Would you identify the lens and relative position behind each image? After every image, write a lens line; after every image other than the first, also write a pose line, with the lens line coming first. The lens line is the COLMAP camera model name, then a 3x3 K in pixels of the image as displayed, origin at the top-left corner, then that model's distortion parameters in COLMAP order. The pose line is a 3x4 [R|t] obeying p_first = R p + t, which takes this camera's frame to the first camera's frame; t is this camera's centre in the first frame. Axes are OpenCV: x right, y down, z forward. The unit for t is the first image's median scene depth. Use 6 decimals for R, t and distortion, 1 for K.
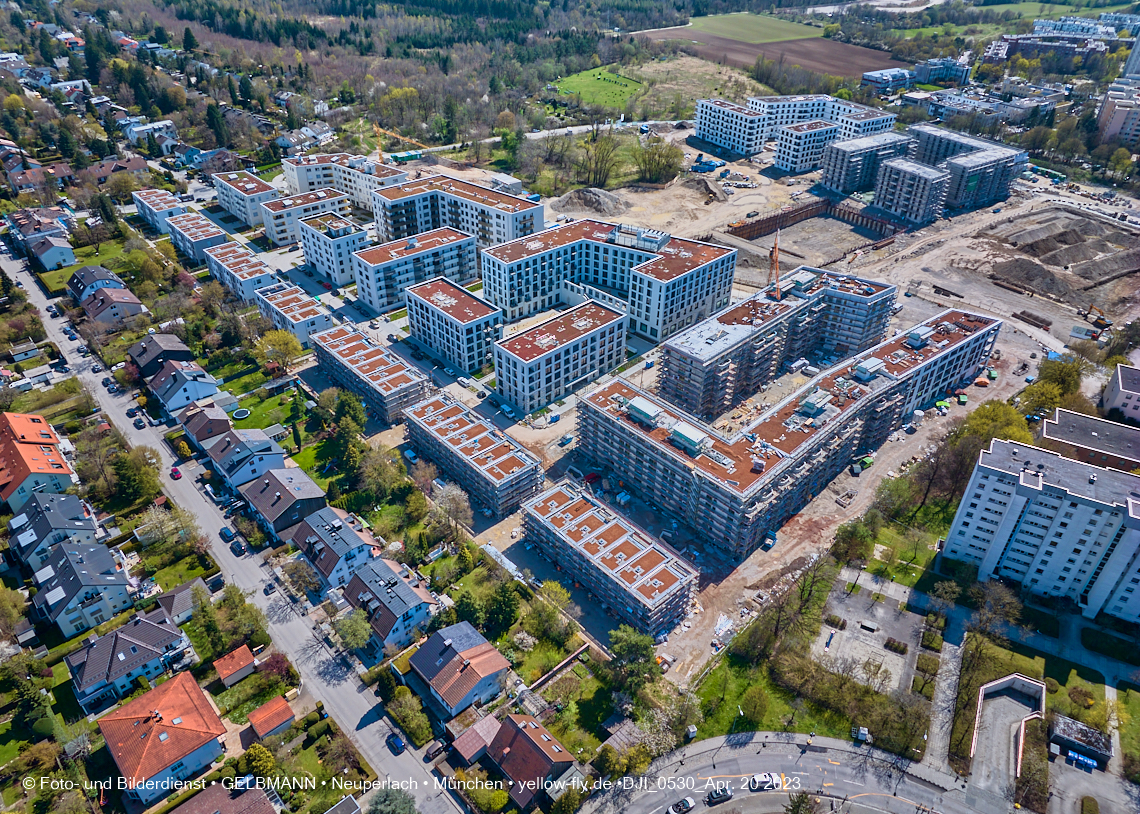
lens RADIAL K [[768.5, 0, 569.2], [0, 768.5, 408.1], [0, 0, 1]] dist [-0.045415, 0.015772]
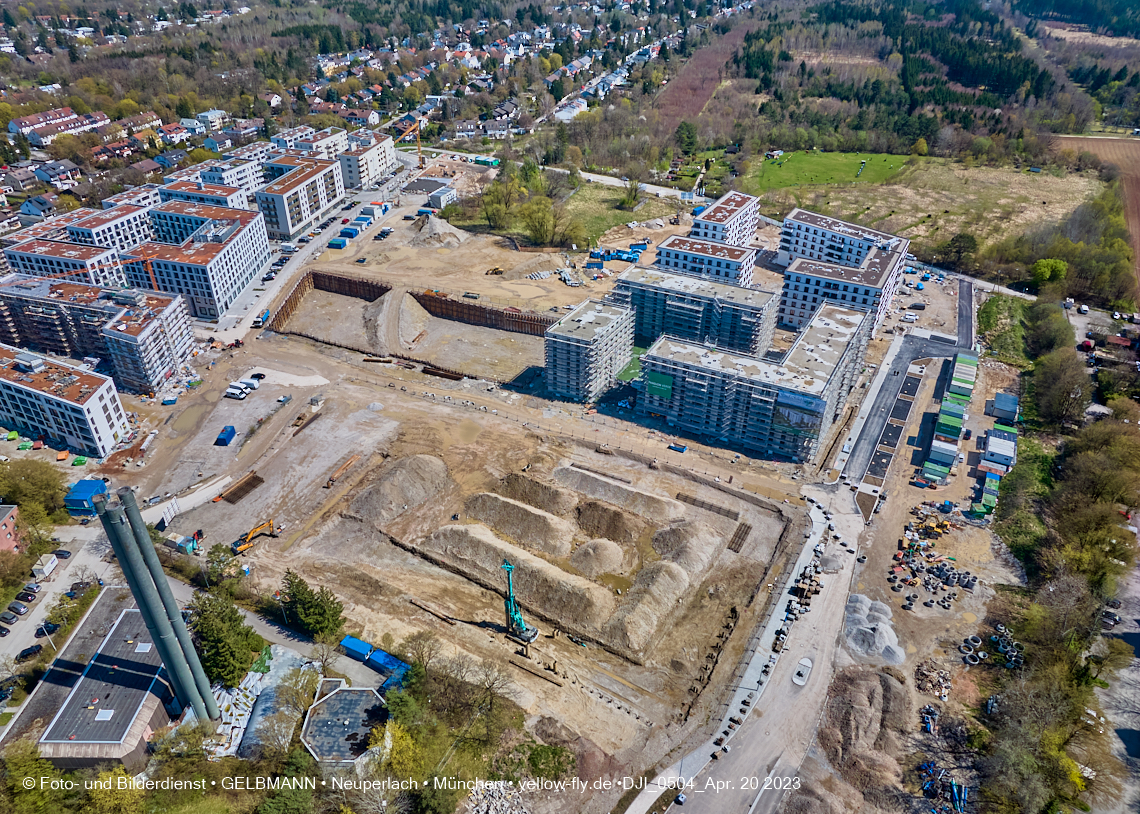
lens RADIAL K [[768.5, 0, 569.2], [0, 768.5, 408.1], [0, 0, 1]] dist [-0.045415, 0.015772]
pose [[0.474432, 0.470065, -0.744281, 1.229805], [-0.499377, 0.839997, 0.212196, -0.478462], [0.724939, 0.271004, 0.633261, 0.713769]]
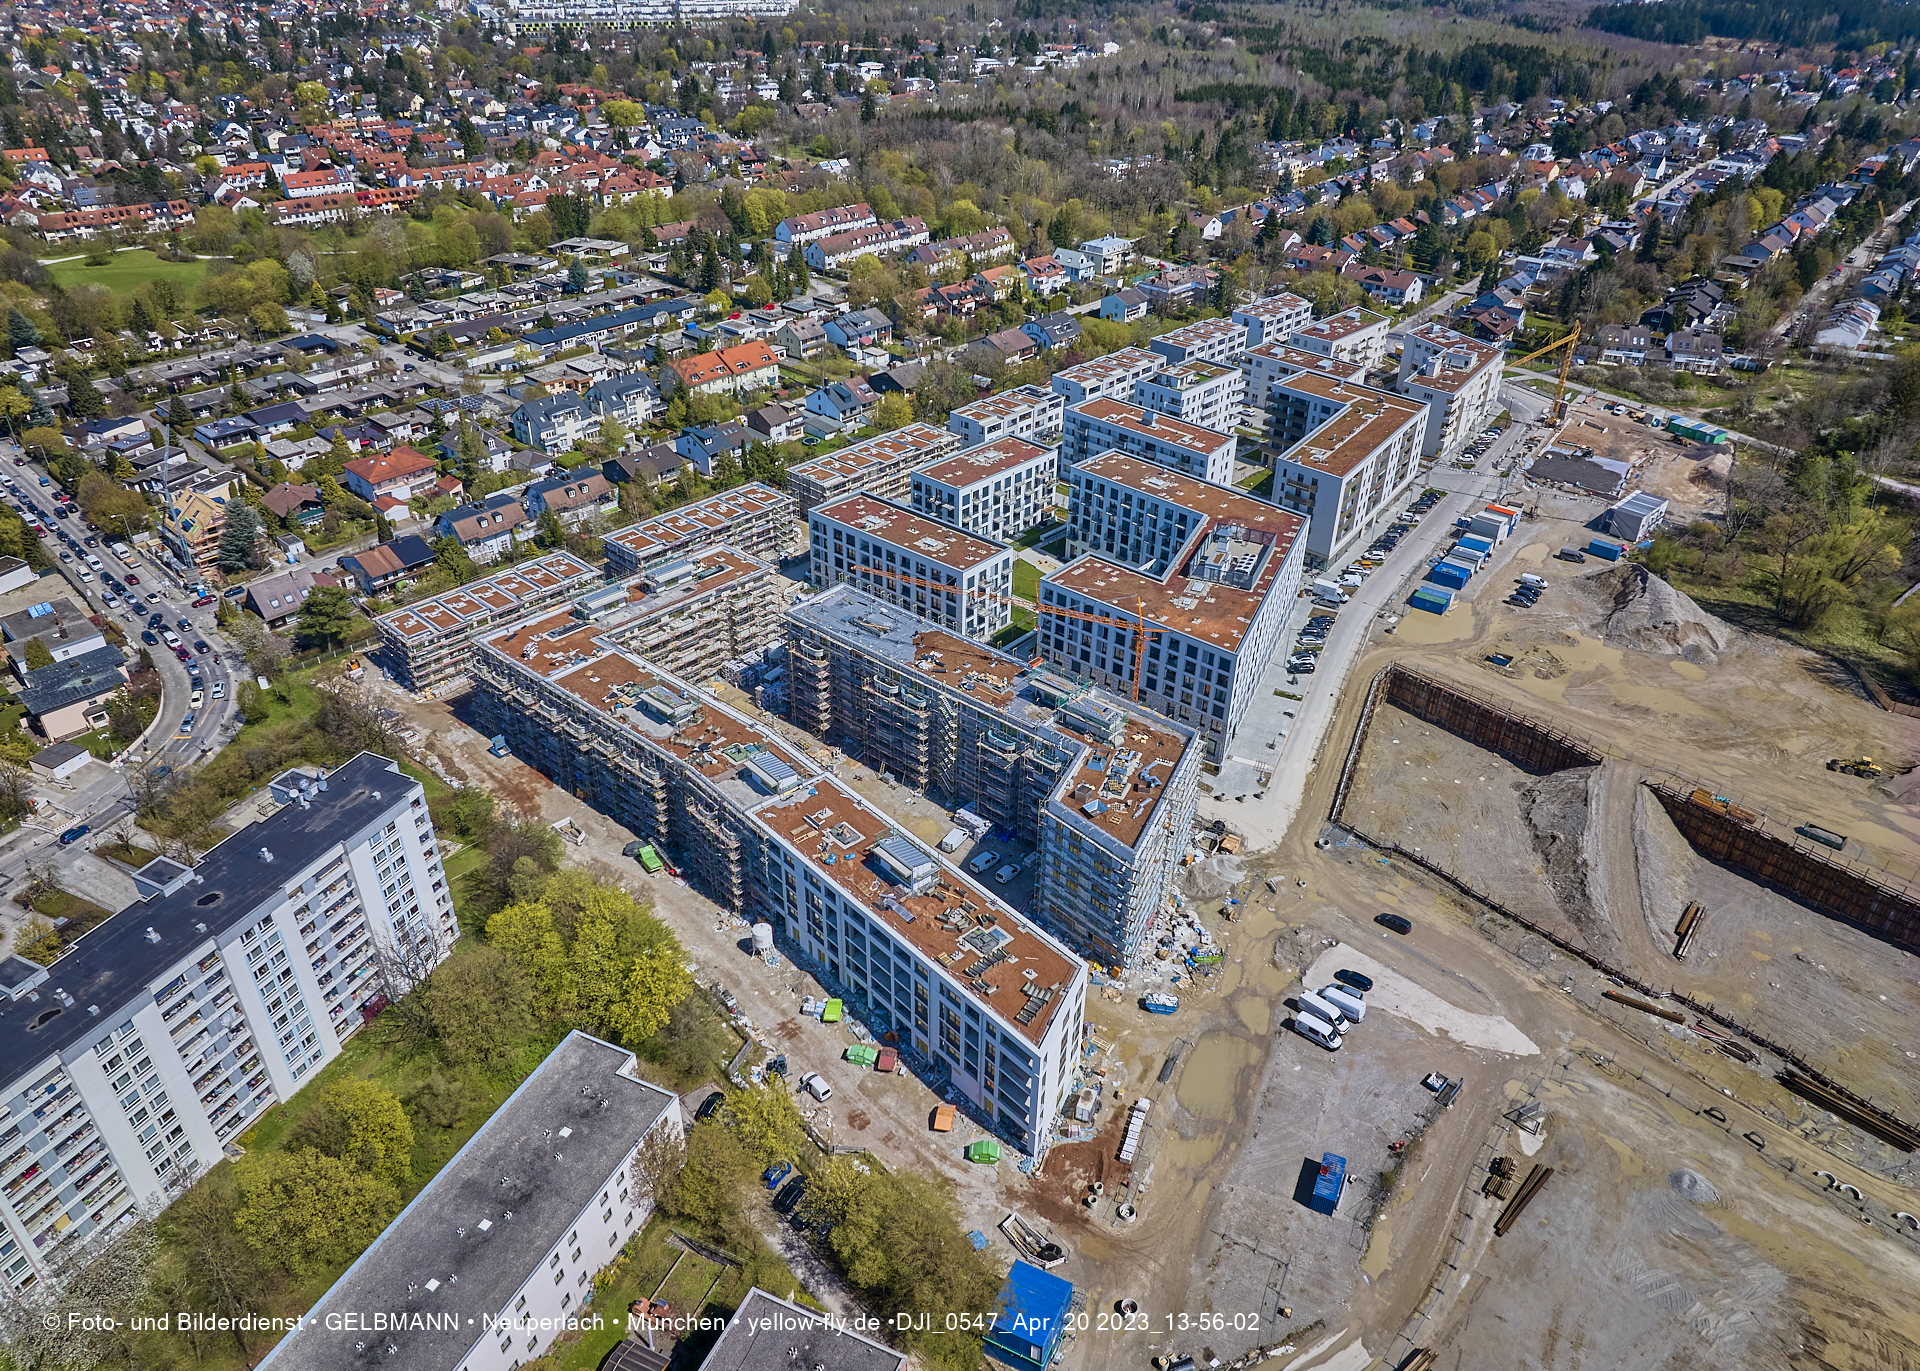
lens RADIAL K [[1294.3, 0, 958.6], [0, 1294.3, 687.4], [0, 0, 1]] dist [-0.045415, 0.015772]
pose [[0.074520, 0.516204, -0.853218, 0.824661], [-0.574815, 0.721390, 0.386243, -0.372422], [0.814883, 0.461659, 0.350480, 0.568232]]
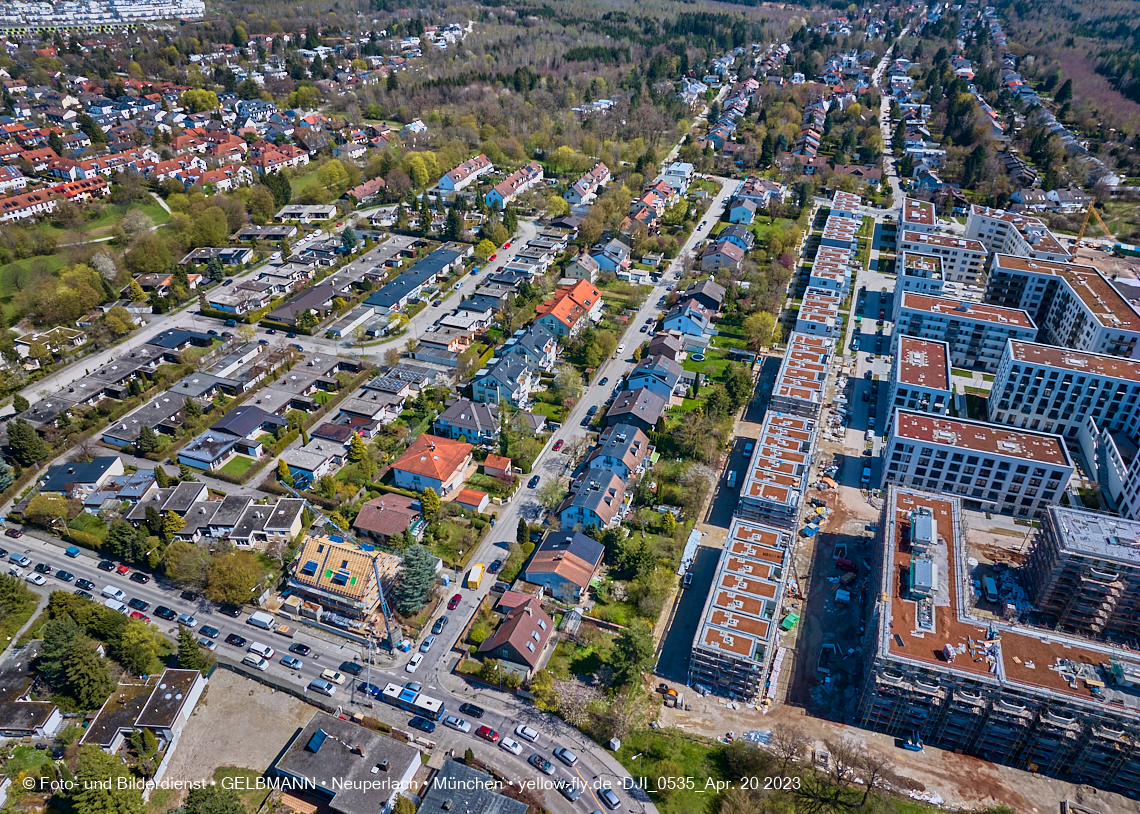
lens RADIAL K [[768.5, 0, 569.2], [0, 768.5, 408.1], [0, 0, 1]] dist [-0.045415, 0.015772]
pose [[0.446509, 0.469815, -0.761514, 0.338130], [-0.508558, 0.833487, 0.216029, -0.064087], [0.736205, 0.290816, 0.611088, 0.104209]]
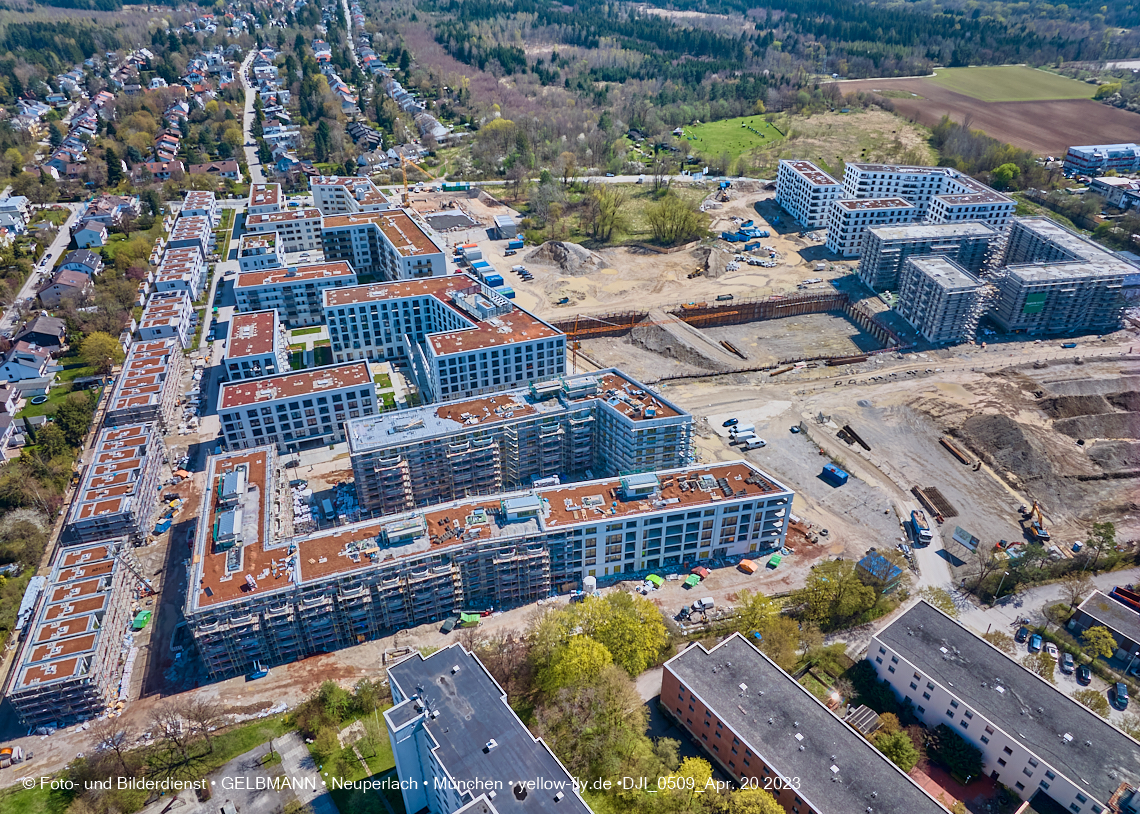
lens RADIAL K [[768.5, 0, 569.2], [0, 768.5, 408.1], [0, 0, 1]] dist [-0.045415, 0.015772]
pose [[0.906547, 0.213292, -0.364252, 0.522781], [-0.225776, 0.974142, 0.008511, -0.126889], [0.356649, 0.074524, 0.931261, 0.193251]]
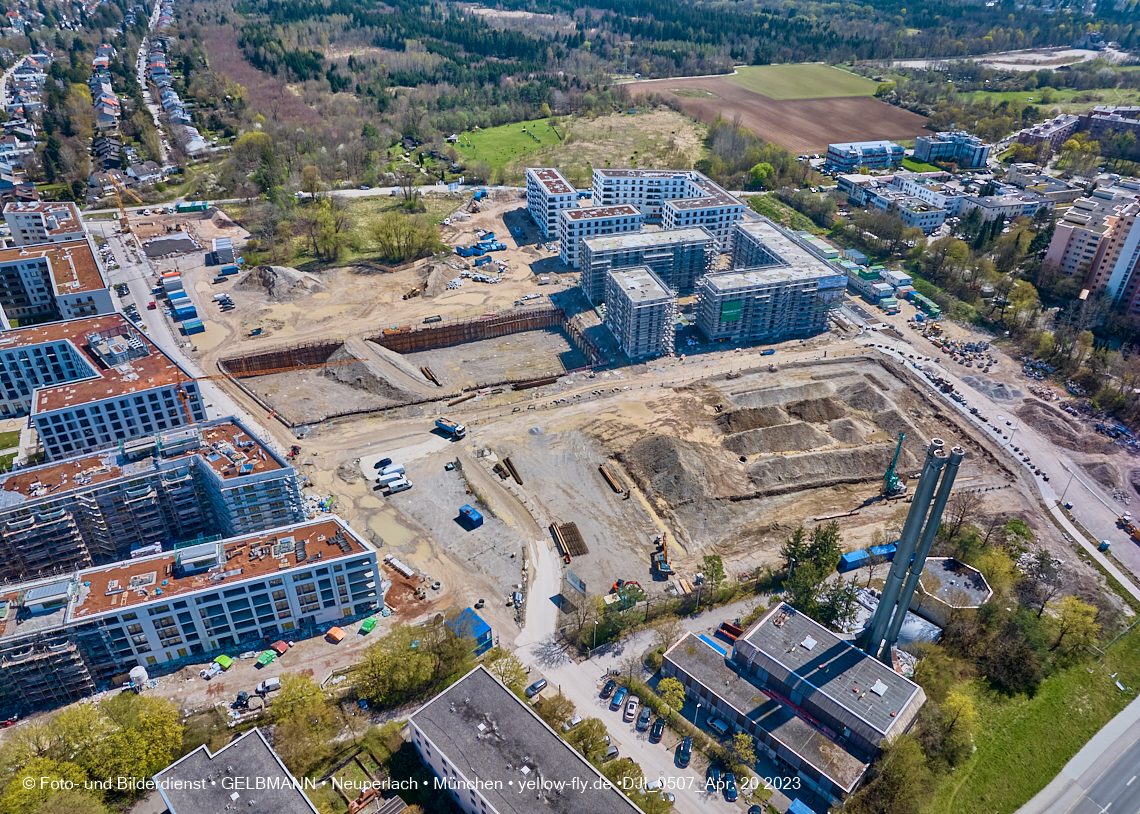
lens RADIAL K [[768.5, 0, 569.2], [0, 768.5, 408.1], [0, 0, 1]] dist [-0.045415, 0.015772]
pose [[0.958178, 0.152889, -0.241908, 0.733015], [-0.161267, 0.986795, -0.015097, -0.214510], [0.236405, 0.053478, 0.970182, 0.317749]]
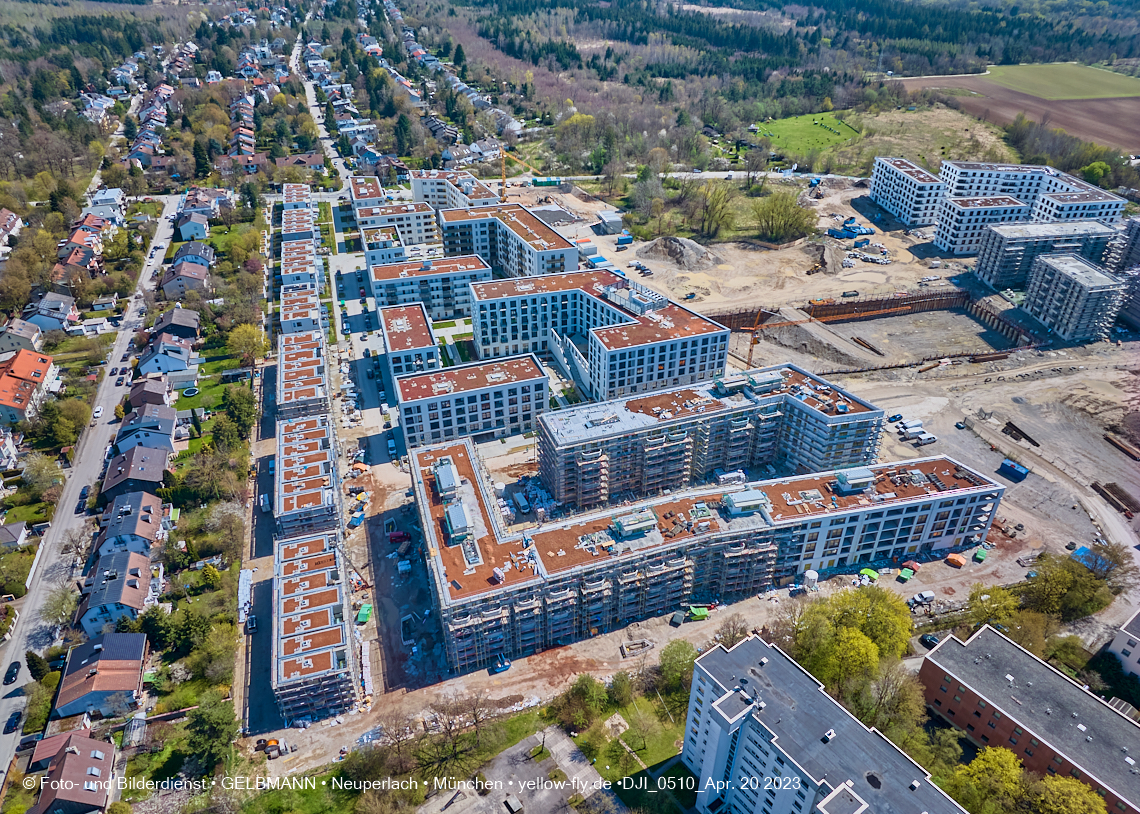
lens RADIAL K [[768.5, 0, 569.2], [0, 768.5, 408.1], [0, 0, 1]] dist [-0.045415, 0.015772]
pose [[0.905040, 0.219506, -0.364307, 0.366958], [-0.230640, 0.972949, 0.013258, -0.085638], [0.357362, 0.072025, 0.931185, 0.130362]]
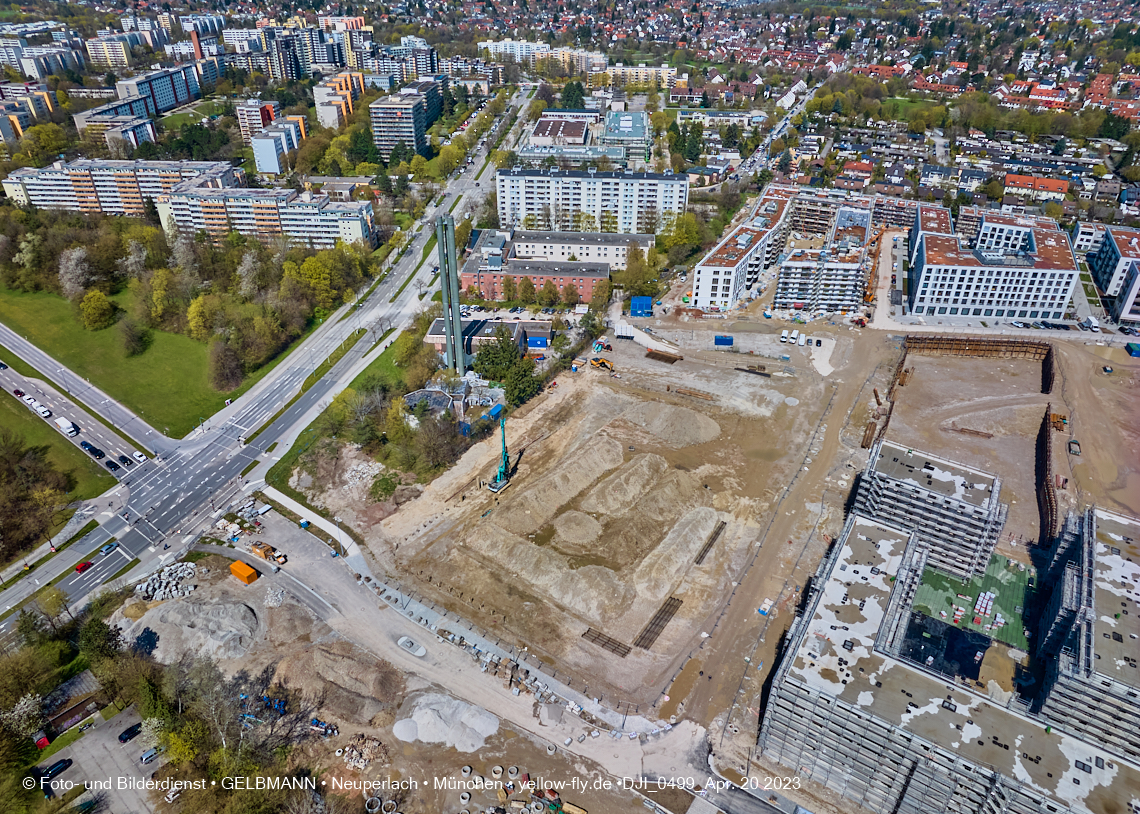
lens RADIAL K [[768.5, 0, 569.2], [0, 768.5, 408.1], [0, 0, 1]] dist [-0.045415, 0.015772]
pose [[-0.909926, 0.201413, -0.362585, 1.057227], [-0.252607, 0.424251, 0.869598, -0.886552], [0.328975, 0.882861, -0.335158, 1.301206]]
